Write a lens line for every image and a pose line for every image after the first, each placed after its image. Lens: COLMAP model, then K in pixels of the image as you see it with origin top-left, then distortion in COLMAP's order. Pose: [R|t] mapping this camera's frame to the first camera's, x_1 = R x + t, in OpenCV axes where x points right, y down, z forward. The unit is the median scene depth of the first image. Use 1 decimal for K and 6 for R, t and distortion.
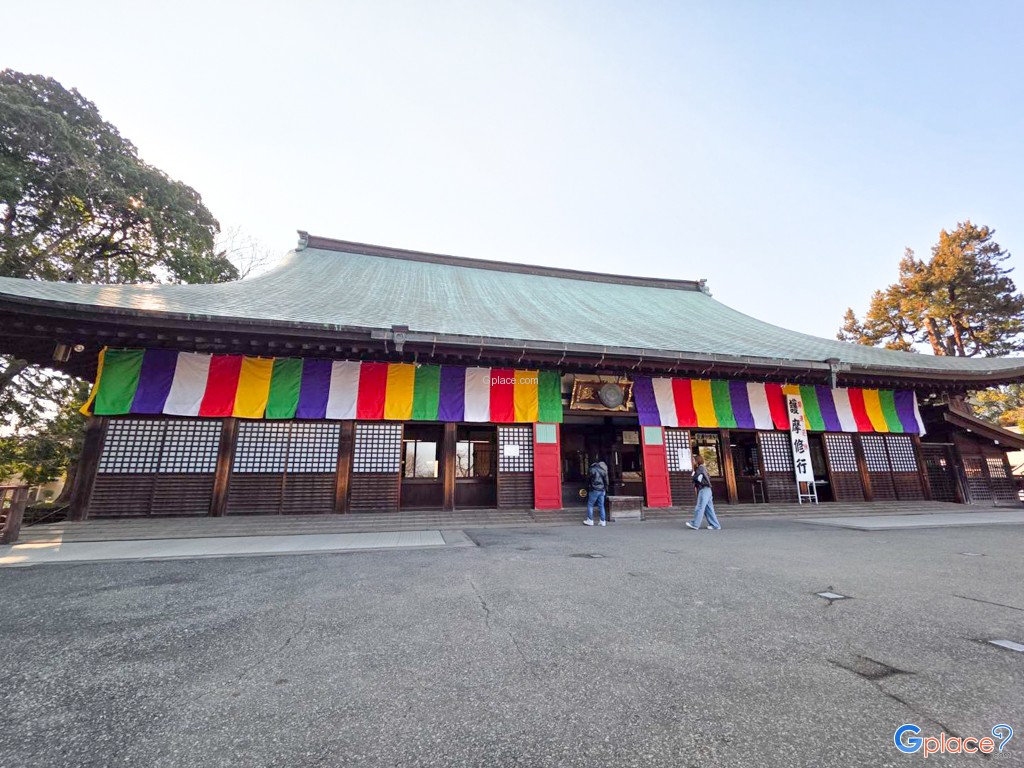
lens RADIAL K [[391.7, 0, 512.0], [0, 391.7, 384.0], [0, 0, 1]] dist [0.000467, 0.000171]
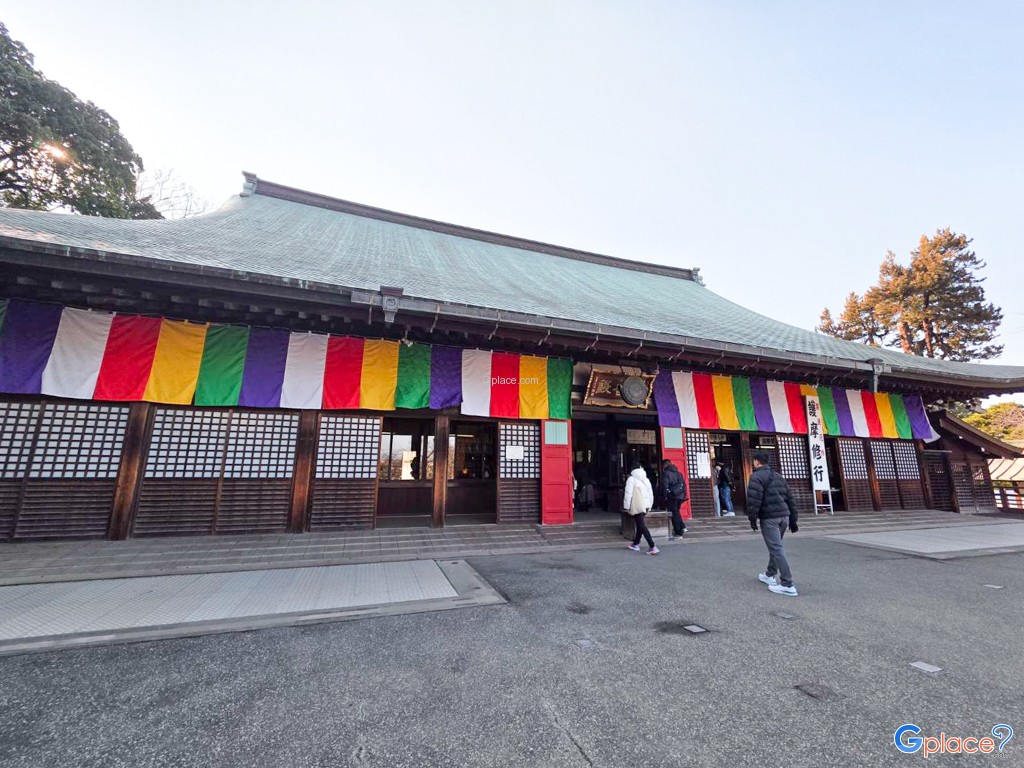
lens RADIAL K [[398.9, 0, 512.0], [0, 398.9, 384.0], [0, 0, 1]] dist [0.000845, -0.000406]
pose [[0.994096, 0.039639, 0.101008, -0.096908], [-0.043391, 0.998437, 0.035224, -0.003368], [-0.099454, -0.039399, 0.994262, 0.169899]]
